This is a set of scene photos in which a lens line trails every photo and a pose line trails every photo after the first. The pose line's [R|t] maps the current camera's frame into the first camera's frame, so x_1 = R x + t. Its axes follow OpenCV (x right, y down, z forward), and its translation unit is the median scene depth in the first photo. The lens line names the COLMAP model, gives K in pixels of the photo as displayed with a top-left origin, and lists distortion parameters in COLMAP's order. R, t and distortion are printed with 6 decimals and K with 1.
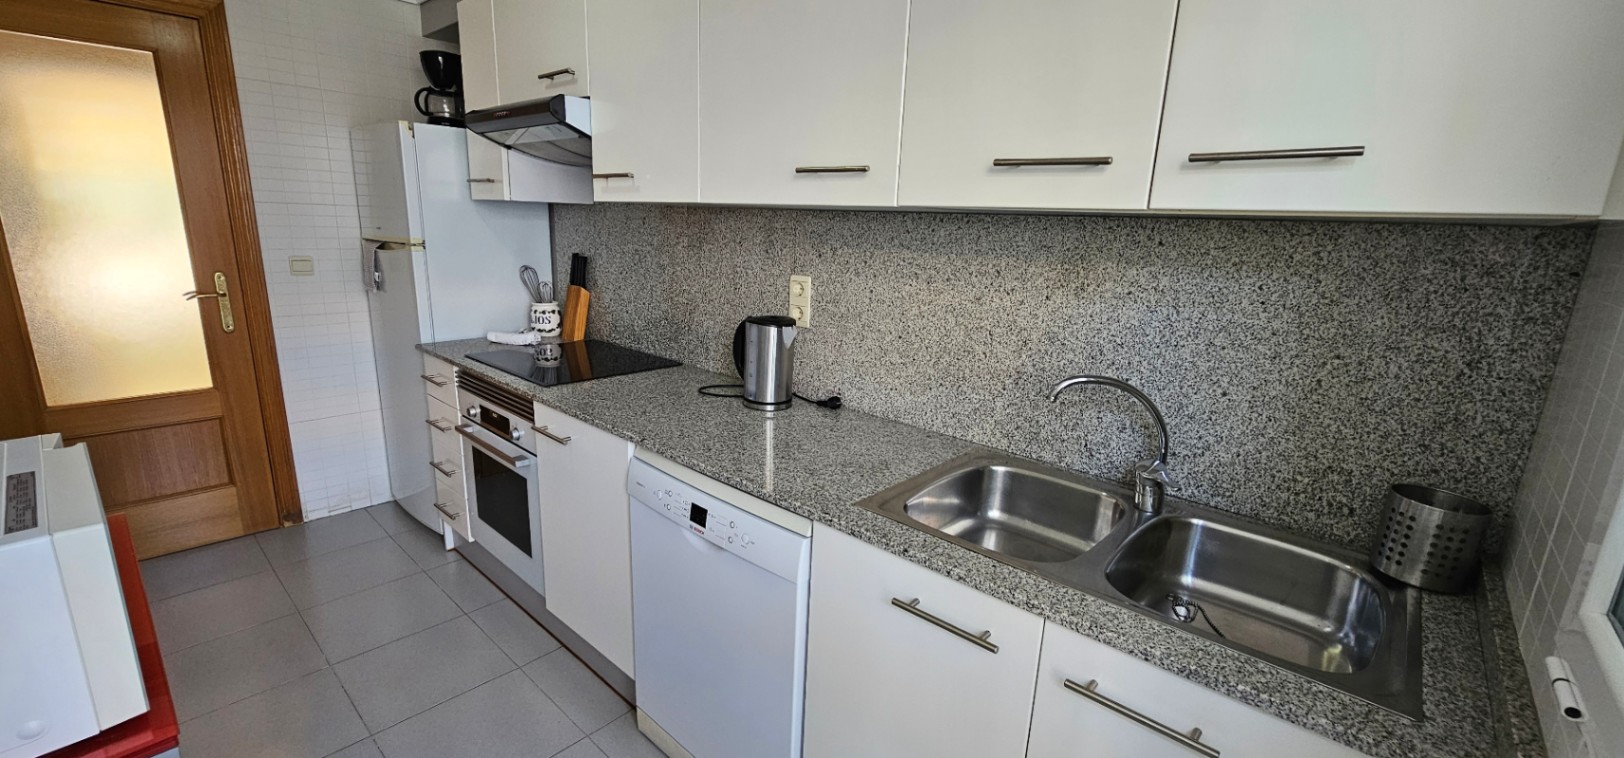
lens RADIAL K [[661.3, 0, 805.6], [0, 661.3, 389.7], [0, 0, 1]] dist [-0.000890, -0.000460]
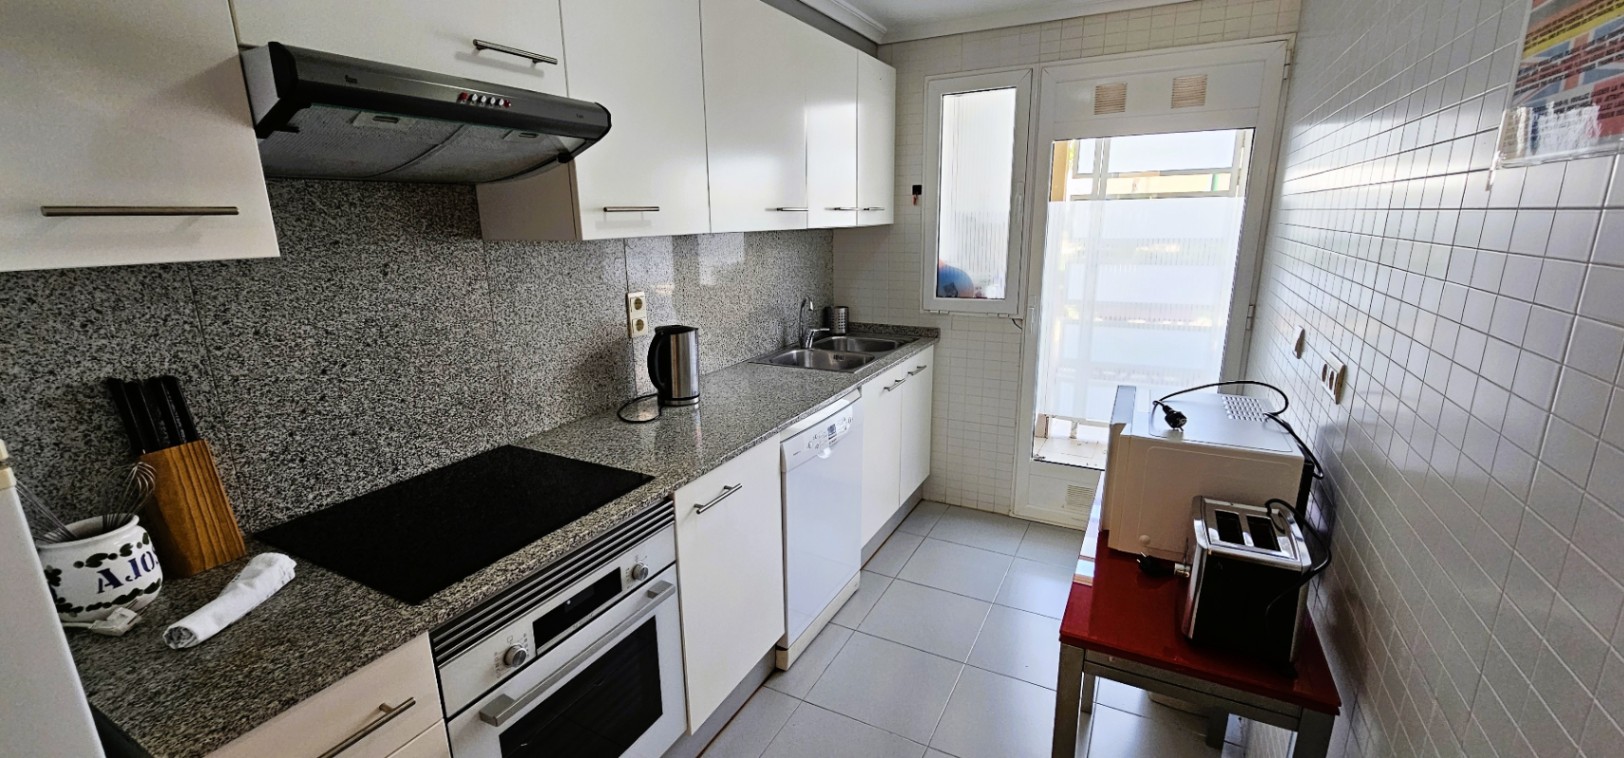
lens RADIAL K [[661.3, 0, 811.9], [0, 661.3, 374.5], [0, 0, 1]] dist [-0.000890, -0.000460]
pose [[-0.245186, -0.258567, 0.934359, -1.013056], [0.248347, 0.914867, 0.318341, -0.283414], [-0.937127, 0.310098, -0.160098, 0.814899]]
